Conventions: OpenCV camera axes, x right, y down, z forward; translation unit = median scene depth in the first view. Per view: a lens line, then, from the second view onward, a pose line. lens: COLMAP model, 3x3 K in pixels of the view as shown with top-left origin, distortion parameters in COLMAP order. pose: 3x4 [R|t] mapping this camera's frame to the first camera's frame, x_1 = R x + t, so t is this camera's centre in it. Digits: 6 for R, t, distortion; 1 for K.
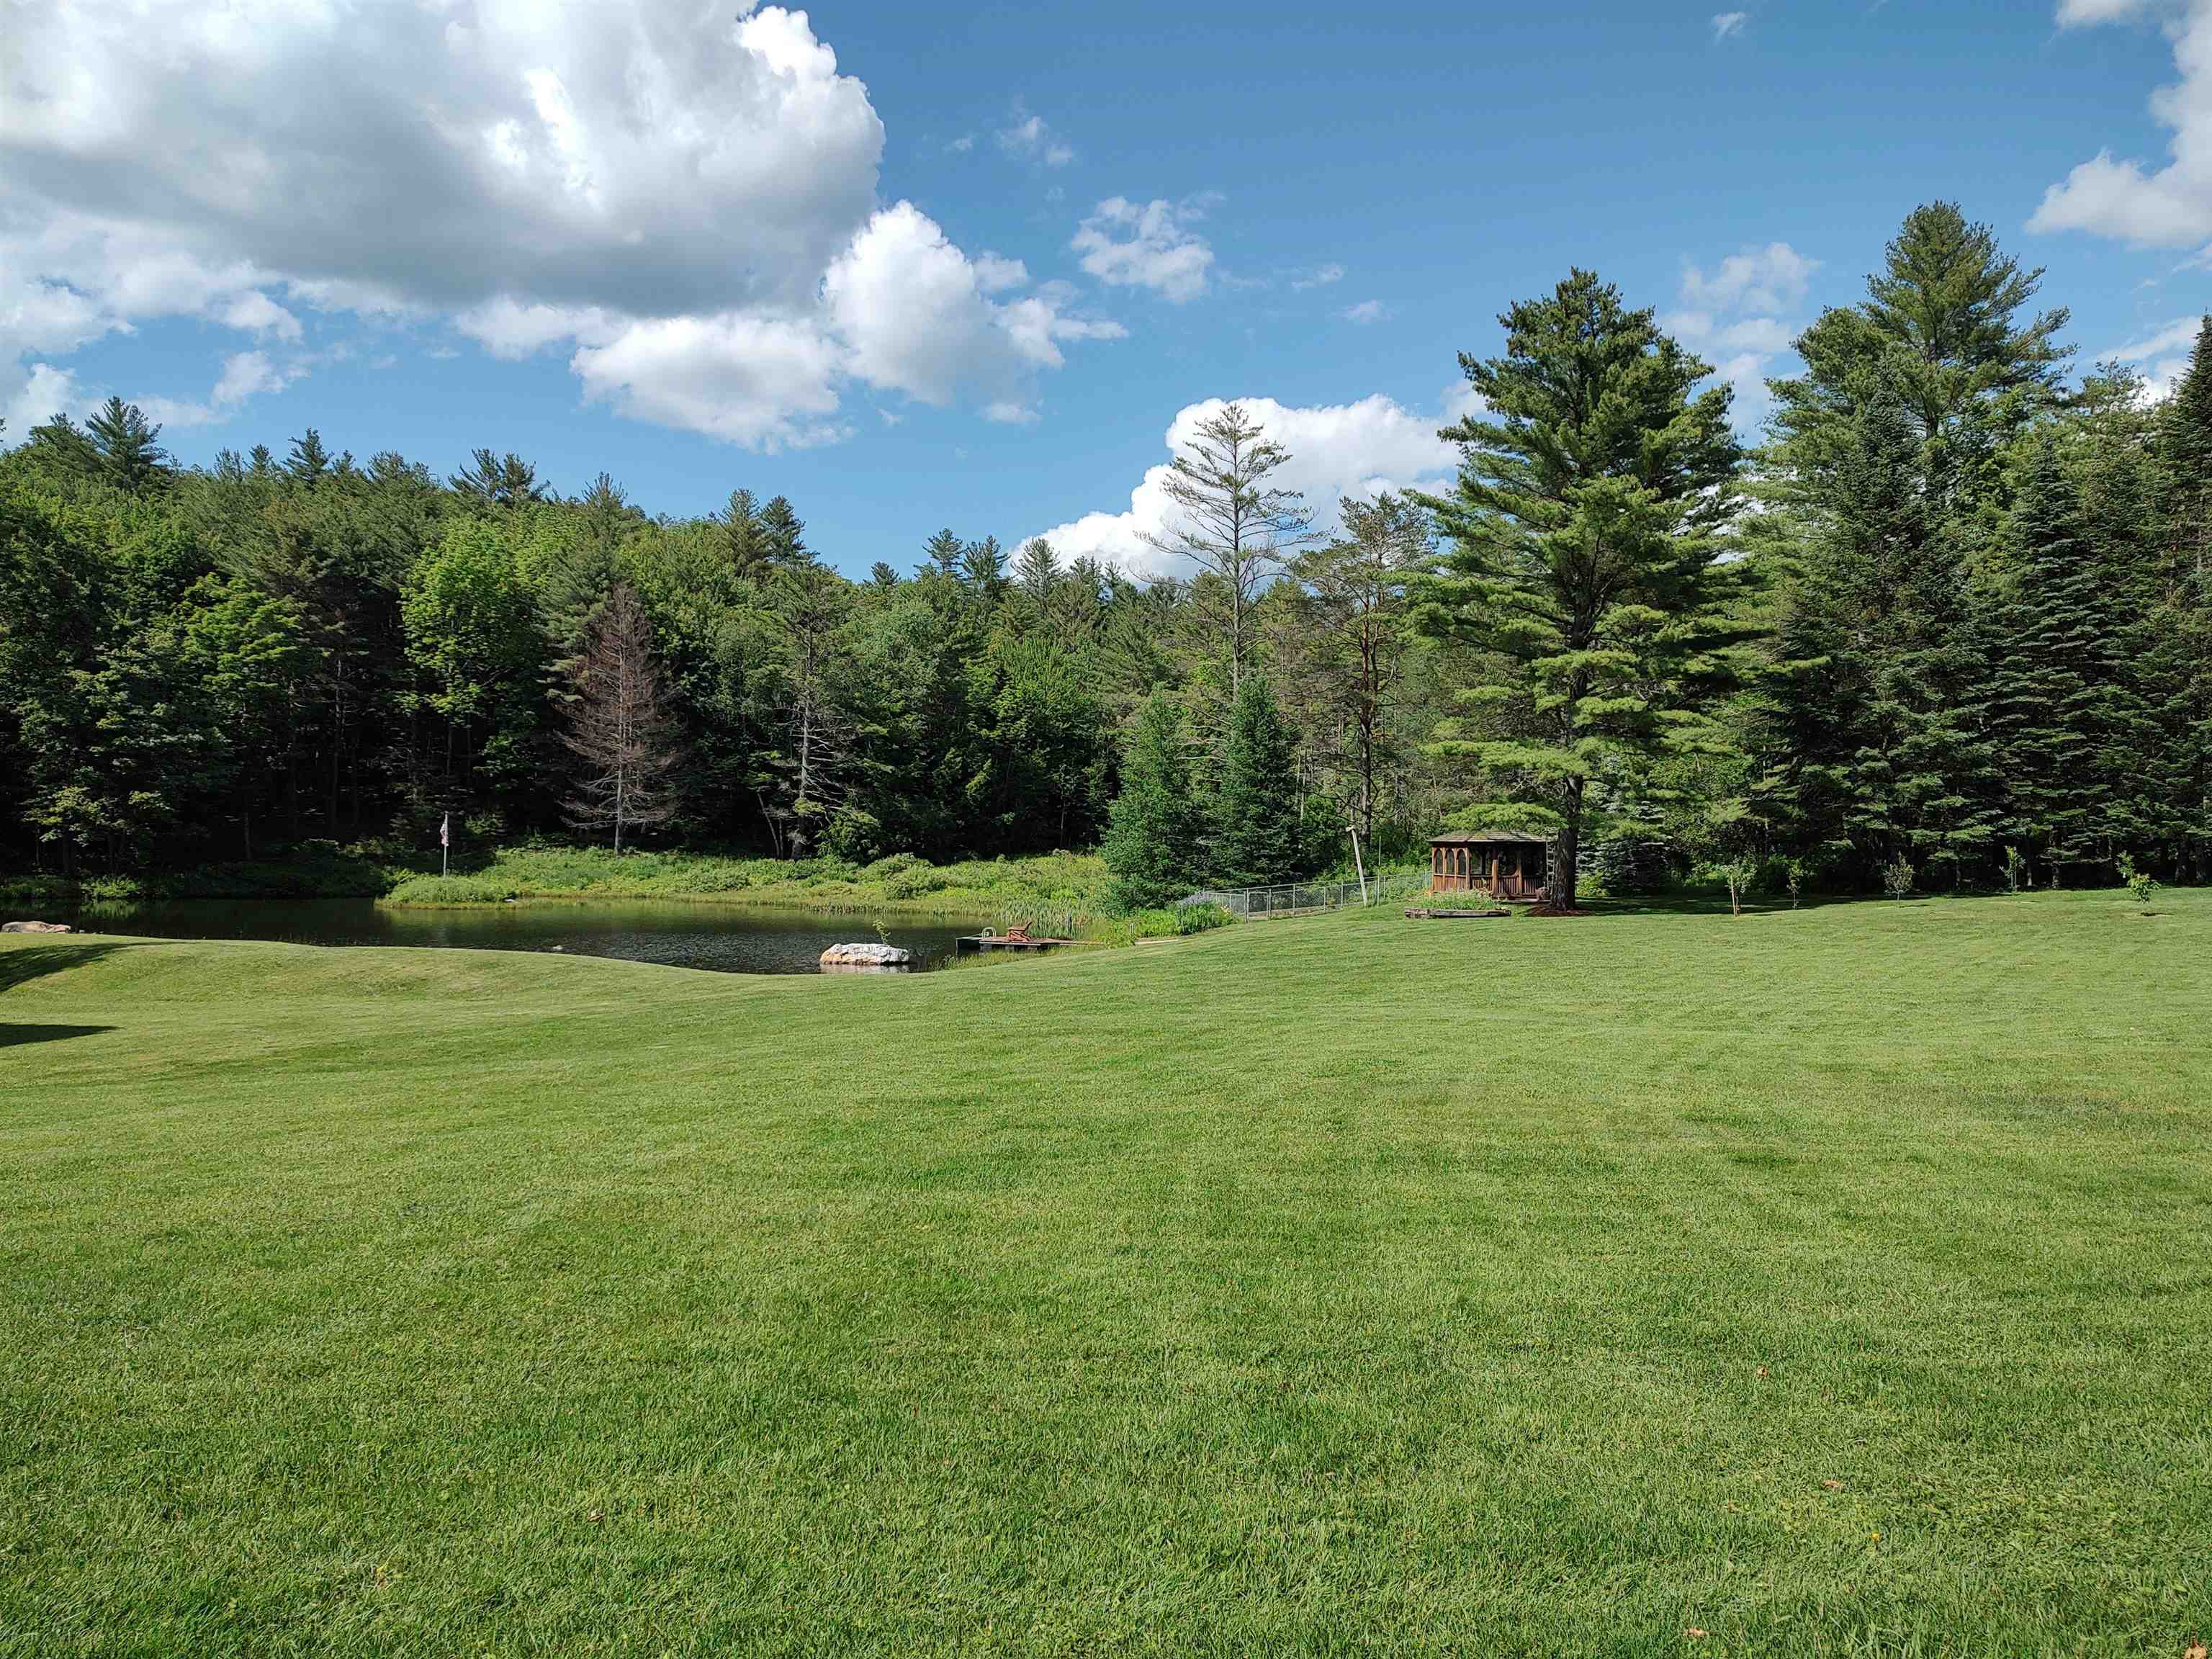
lens RADIAL K [[1562.0, 0, 1128.6], [0, 1562.0, 831.1], [0, 0, 1]] dist [0.017063, -0.006369]
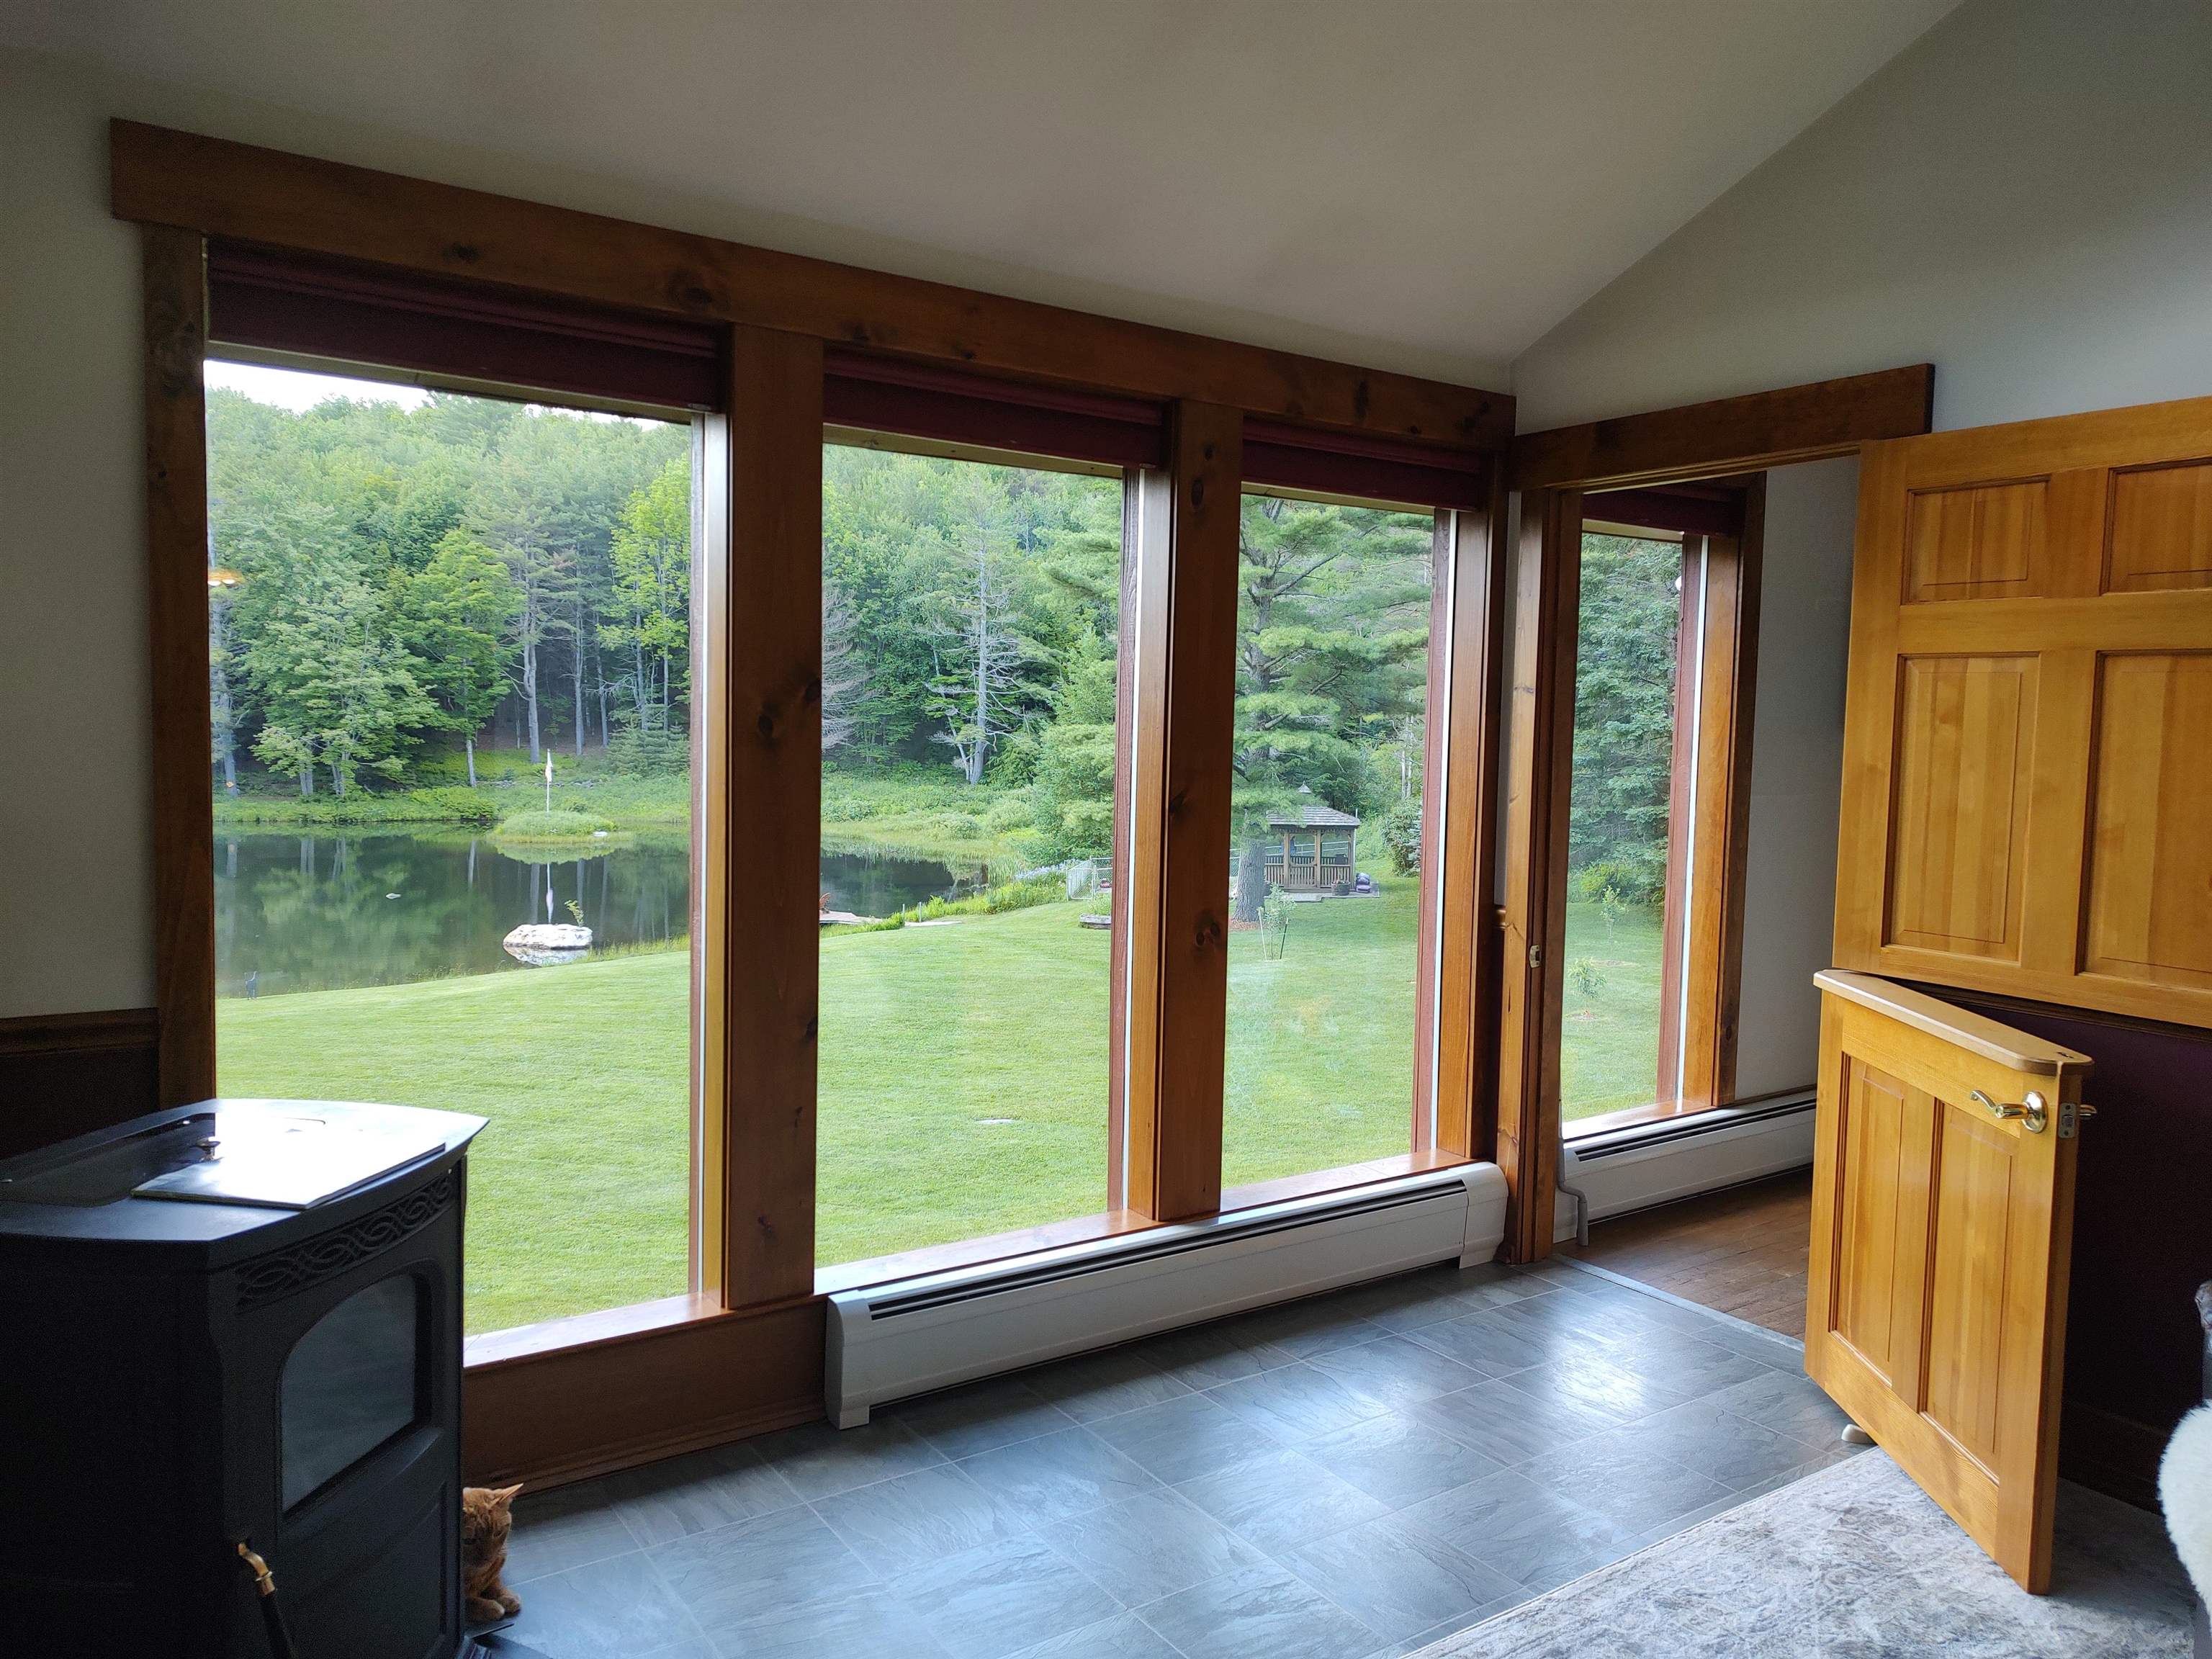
lens RADIAL K [[1562.0, 0, 1128.6], [0, 1562.0, 831.1], [0, 0, 1]] dist [0.017063, -0.006369]
pose [[0.940619, 0.025084, -0.338537, 0.236340], [0.000096, 0.997247, 0.074157, -0.028185], [0.339465, -0.069786, 0.938026, 0.095206]]
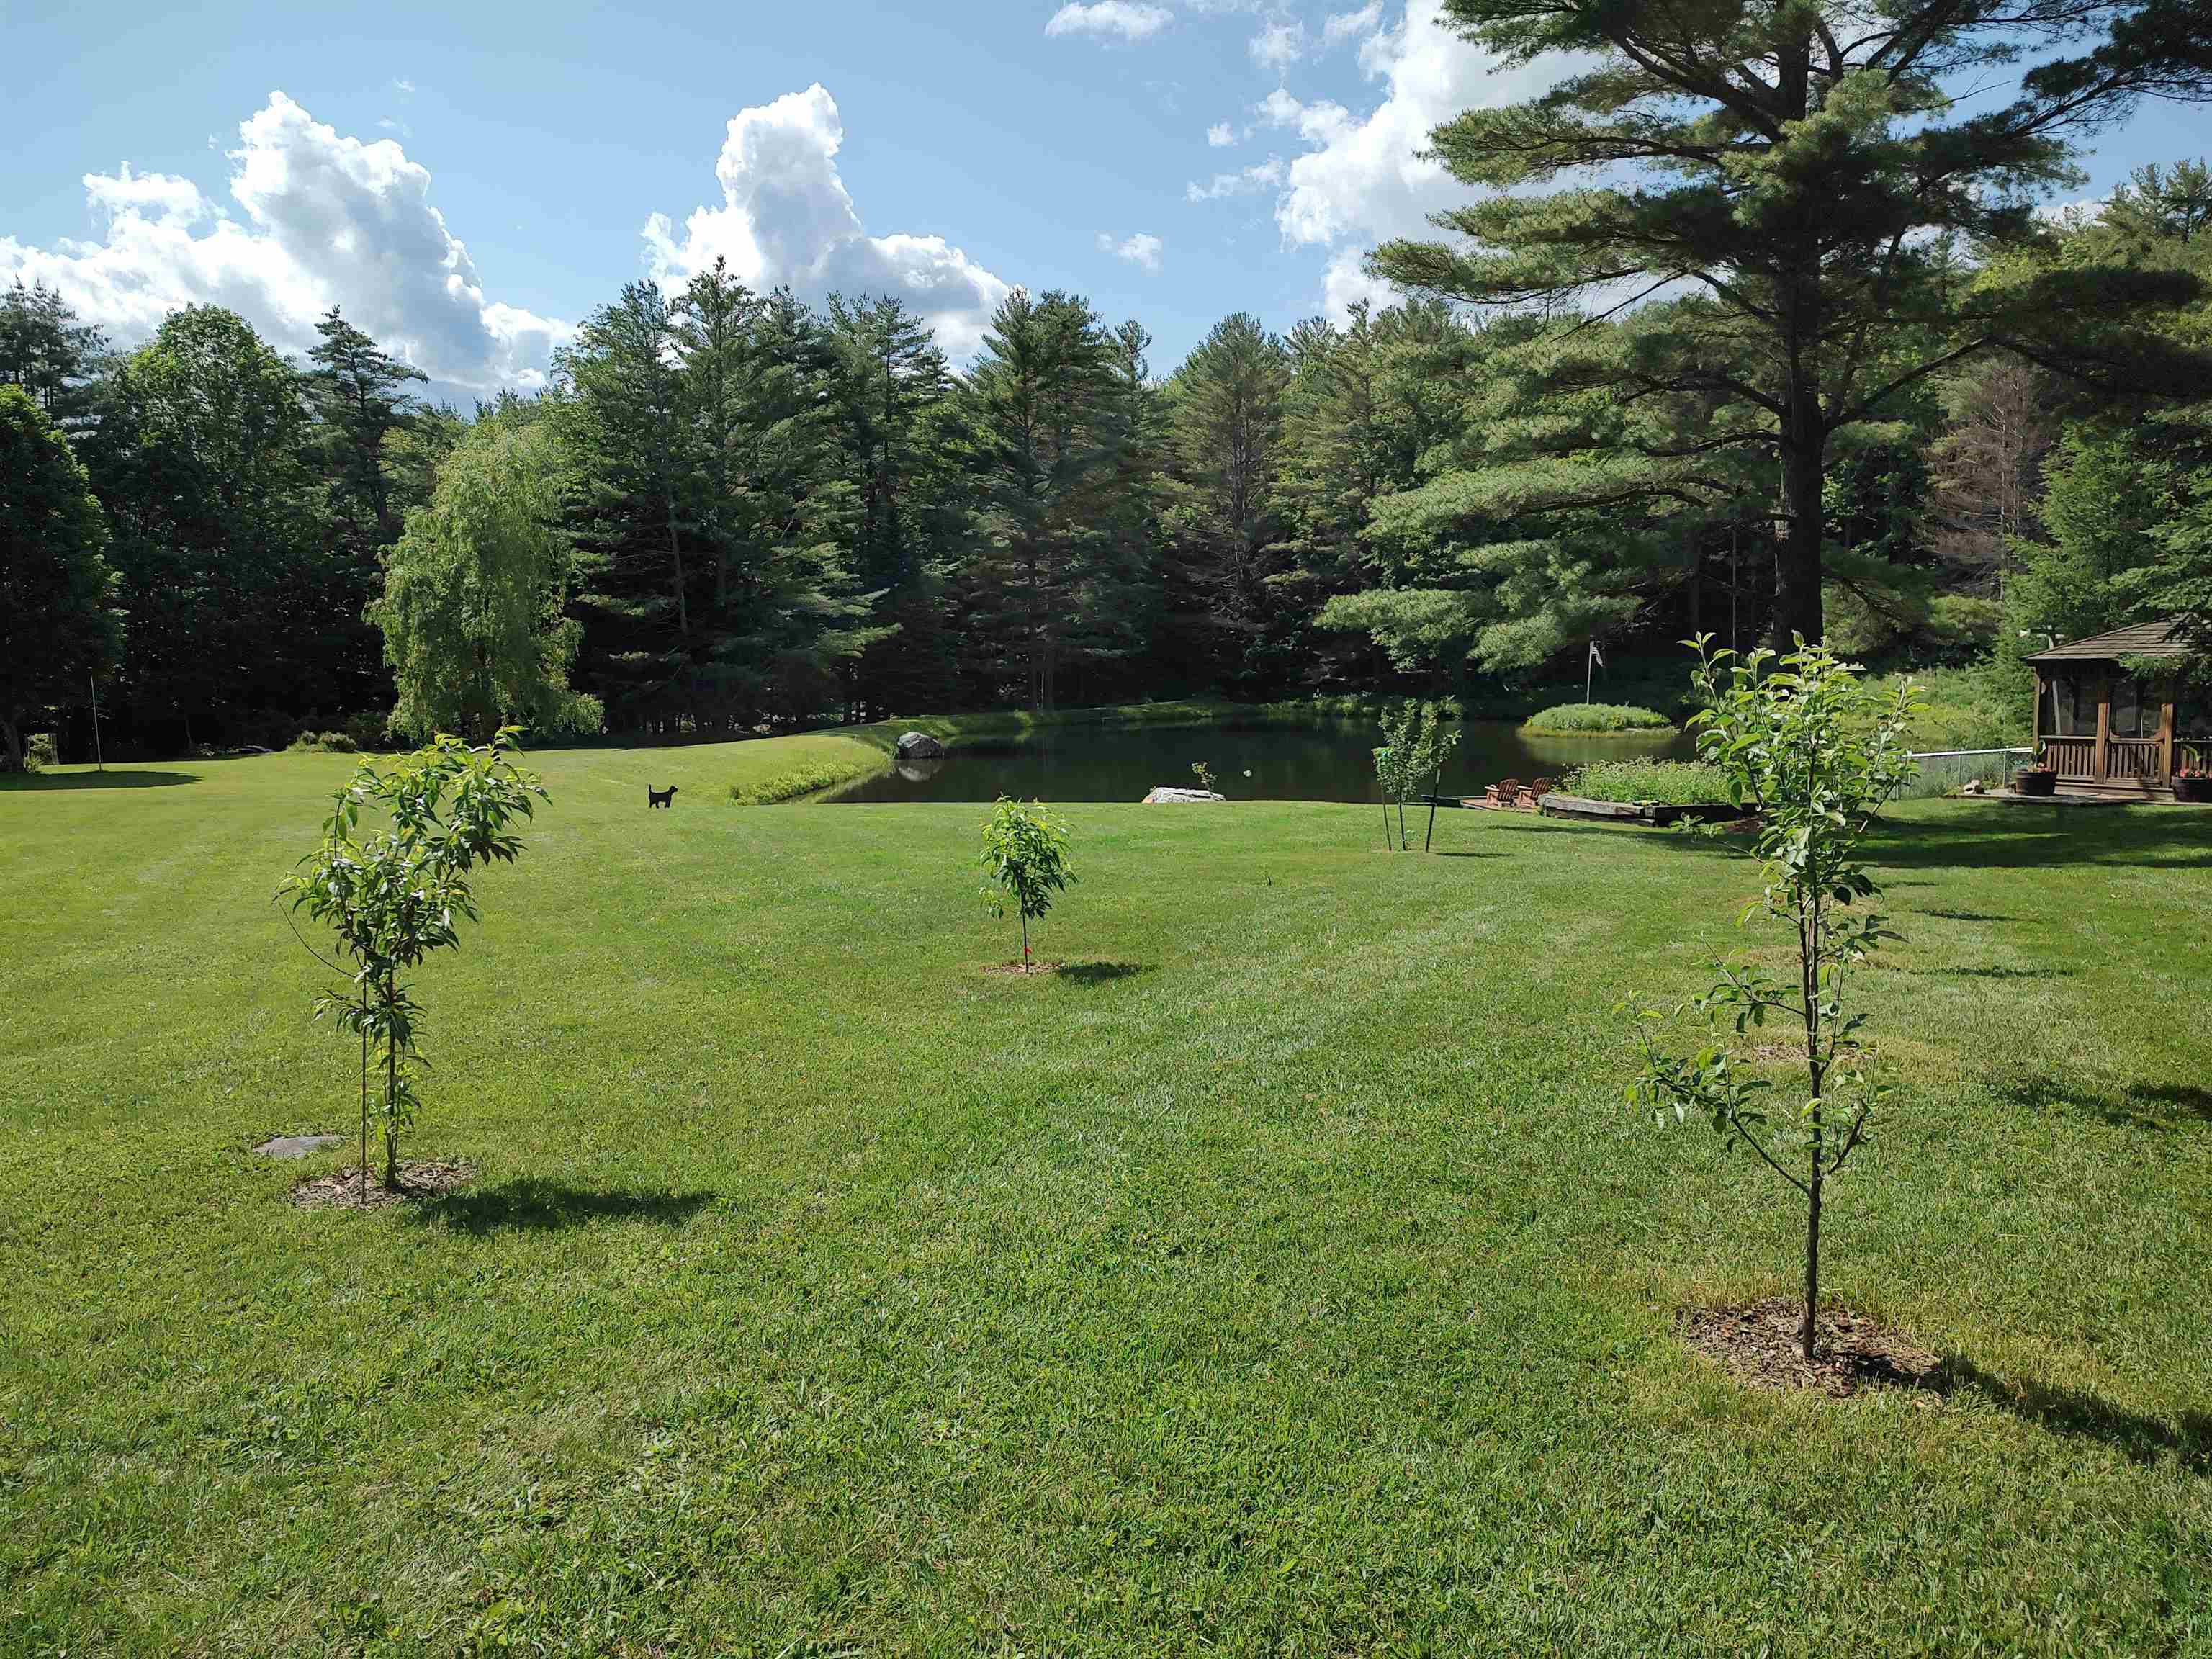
lens RADIAL K [[1569.9, 0, 1100.5], [0, 1569.9, 835.6], [0, 0, 1]] dist [0.031128, -0.048018]
pose [[0.309735, 0.094000, -0.946165, 0.302014], [0.019792, 0.994248, 0.105256, 0.002286], [0.950617, -0.051328, 0.306093, 0.323509]]
